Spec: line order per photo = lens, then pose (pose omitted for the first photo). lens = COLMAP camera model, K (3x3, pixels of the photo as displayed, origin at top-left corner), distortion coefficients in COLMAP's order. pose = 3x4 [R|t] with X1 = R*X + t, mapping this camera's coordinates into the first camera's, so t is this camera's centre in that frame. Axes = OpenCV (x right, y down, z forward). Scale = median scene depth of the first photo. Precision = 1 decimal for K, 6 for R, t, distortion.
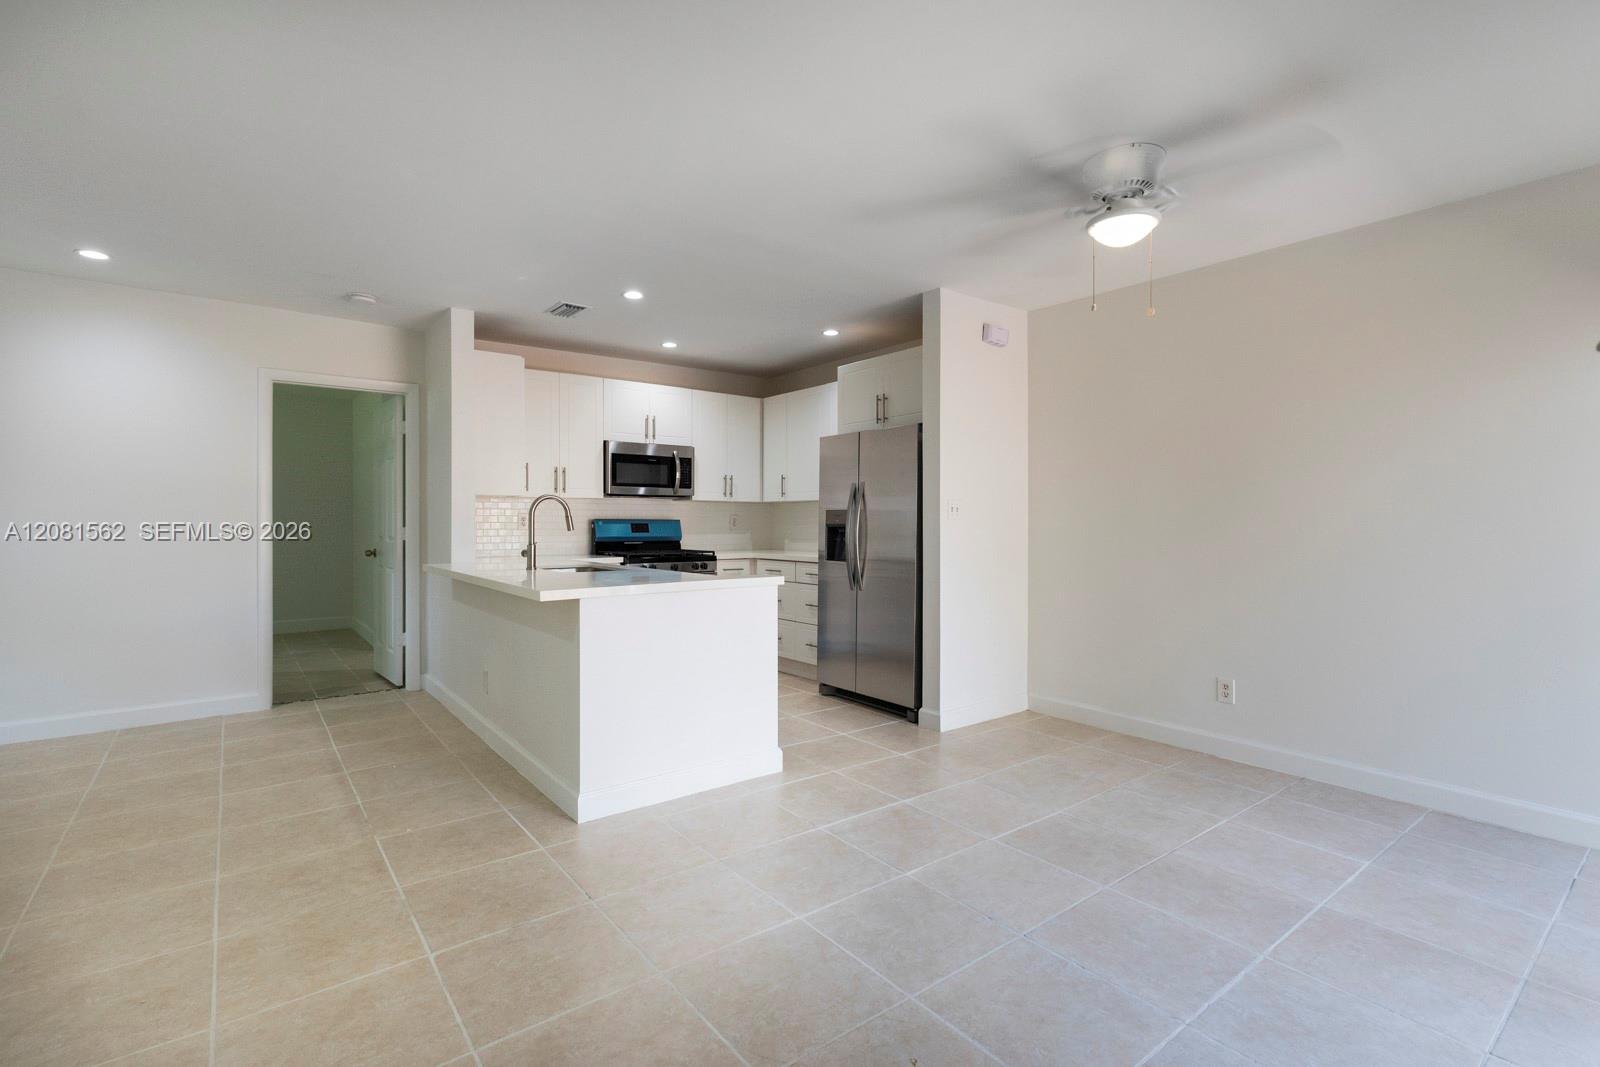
lens RADIAL K [[735.6, 0, 791.6], [0, 735.6, 530.3], [0, 0, 1]] dist [-0.001398, -0.000420]
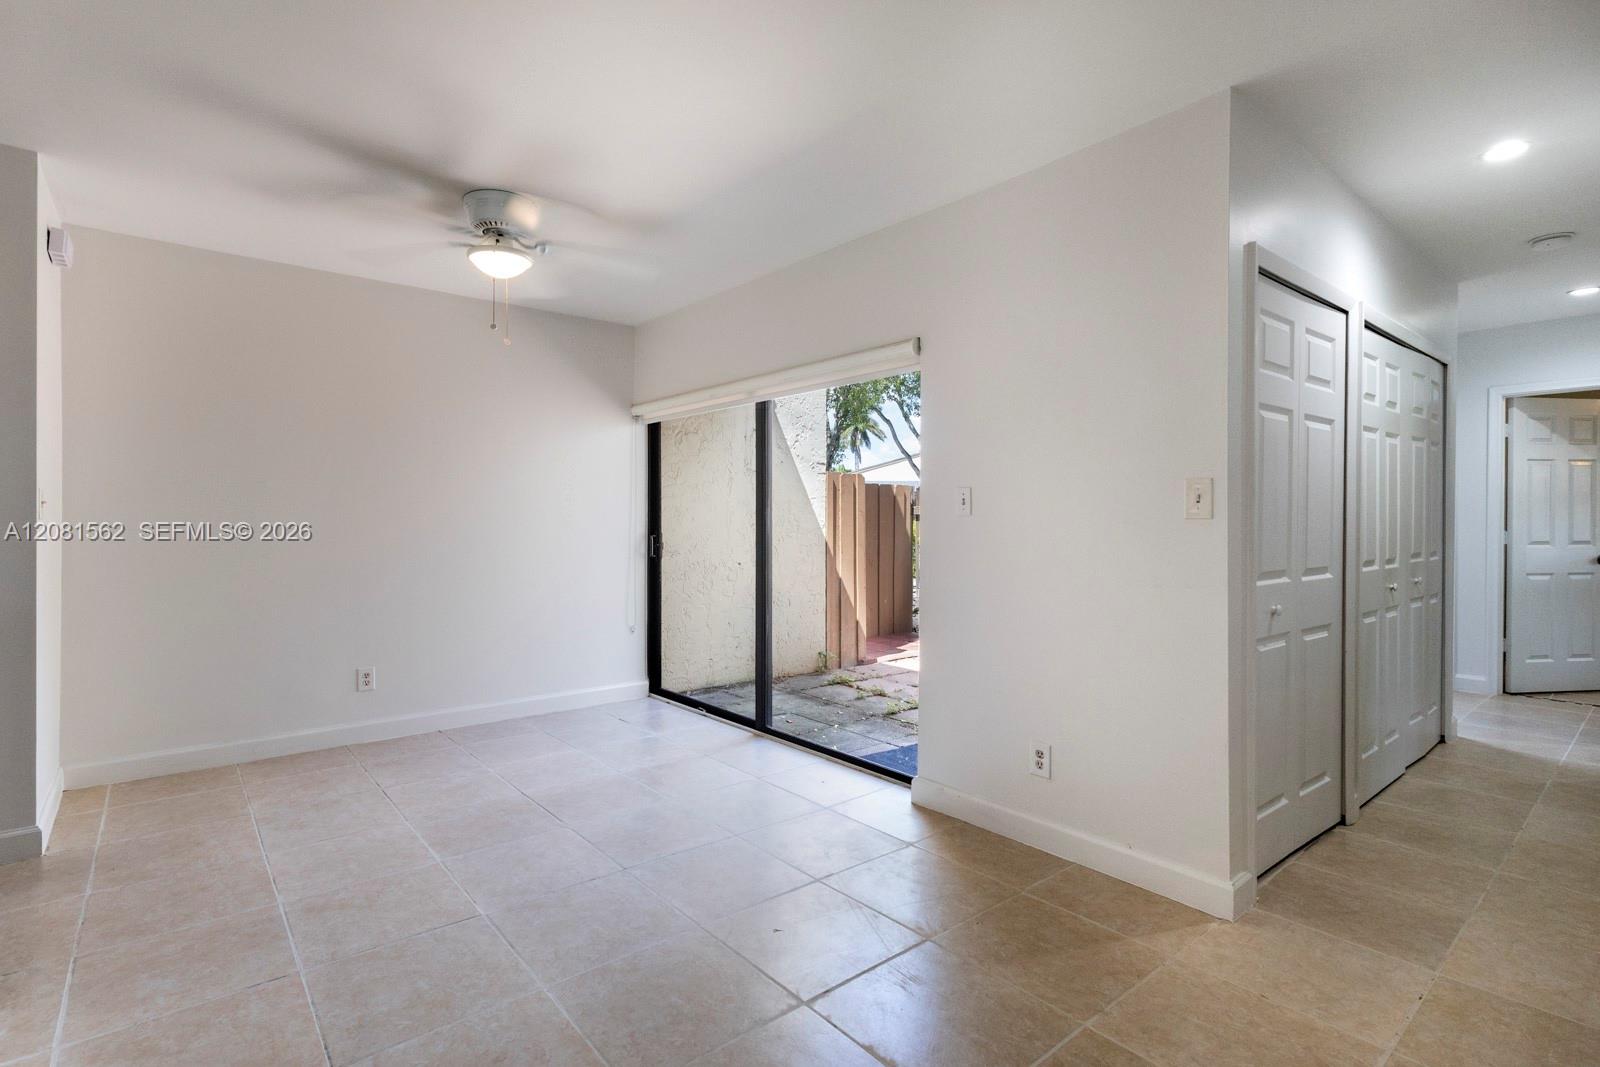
lens RADIAL K [[735.6, 0, 791.7], [0, 735.6, 526.3], [0, 0, 1]] dist [-0.001398, -0.000420]
pose [[-0.045183, -0.009811, 0.998931, -0.509589], [0.003527, 0.999944, 0.009981, -0.011783], [-0.998973, 0.003974, -0.045145, 0.440887]]
